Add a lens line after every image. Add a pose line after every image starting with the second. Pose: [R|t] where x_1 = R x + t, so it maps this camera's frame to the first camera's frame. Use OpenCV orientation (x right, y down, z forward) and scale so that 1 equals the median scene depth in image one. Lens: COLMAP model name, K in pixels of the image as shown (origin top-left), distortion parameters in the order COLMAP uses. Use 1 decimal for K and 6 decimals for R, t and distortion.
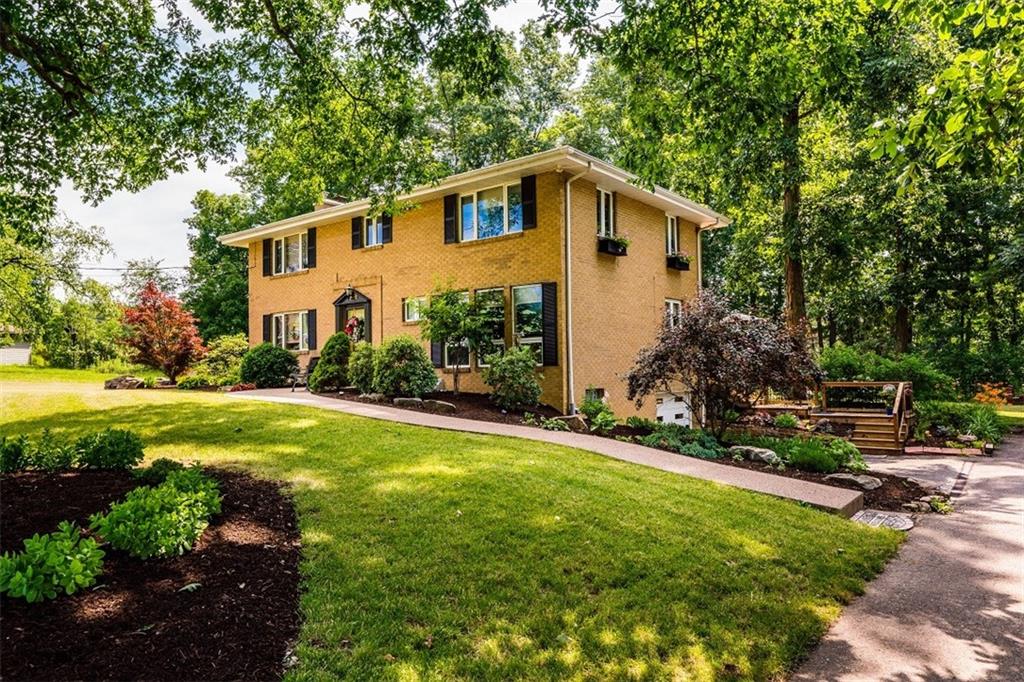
lens RADIAL K [[677.8, 0, 512.0], [0, 677.8, 341.0], [0, 0, 1]] dist [-0.009400, -0.001392]
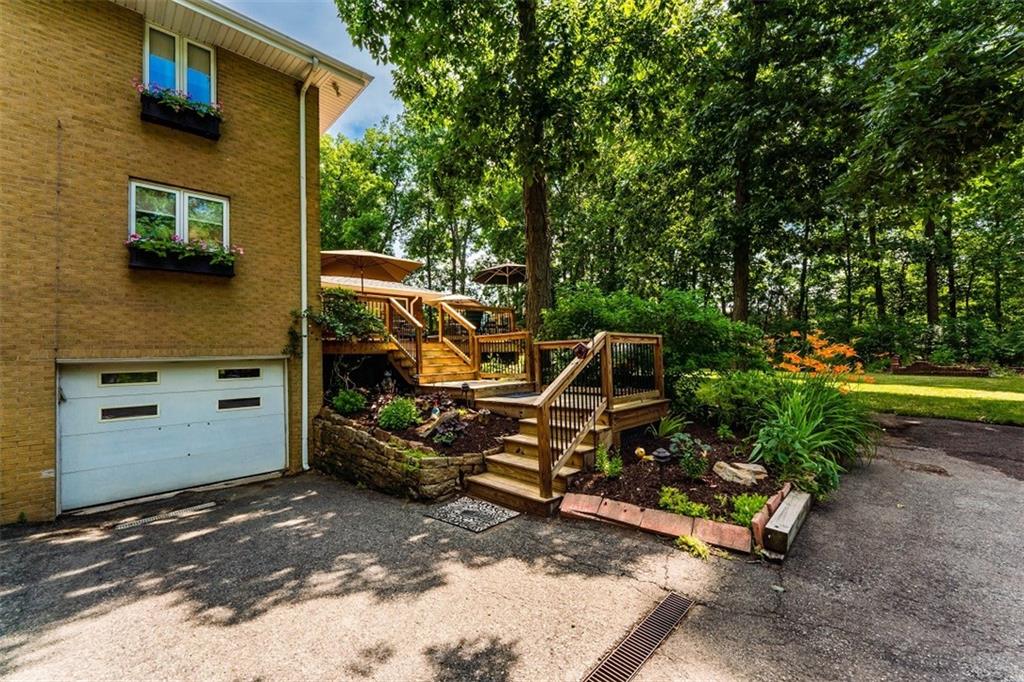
lens RADIAL K [[416.2, 0, 512.0], [0, 416.2, 341.0], [0, 0, 1]] dist [-0.000721, -0.000079]
pose [[0.993073, -0.016998, -0.116262, 0.643035], [0.018333, 0.999778, 0.010427, 0.073699], [0.116059, -0.012487, 0.993164, 0.844268]]
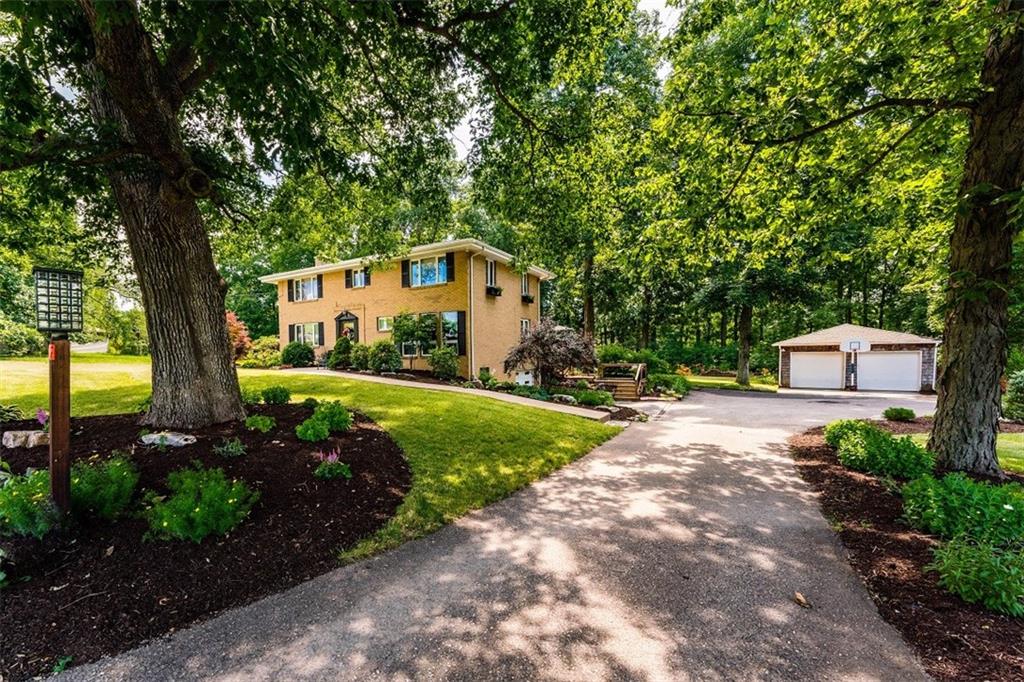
lens RADIAL K [[425.3, 0, 477.6], [0, 425.3, 369.5], [0, 0, 1]] dist [-0.000571, -0.000144]
pose [[0.991174, -0.002493, 0.132543, -0.050915], [-0.007260, 0.997302, 0.073048, -0.009773], [-0.132368, -0.073365, 0.988482, -0.161217]]
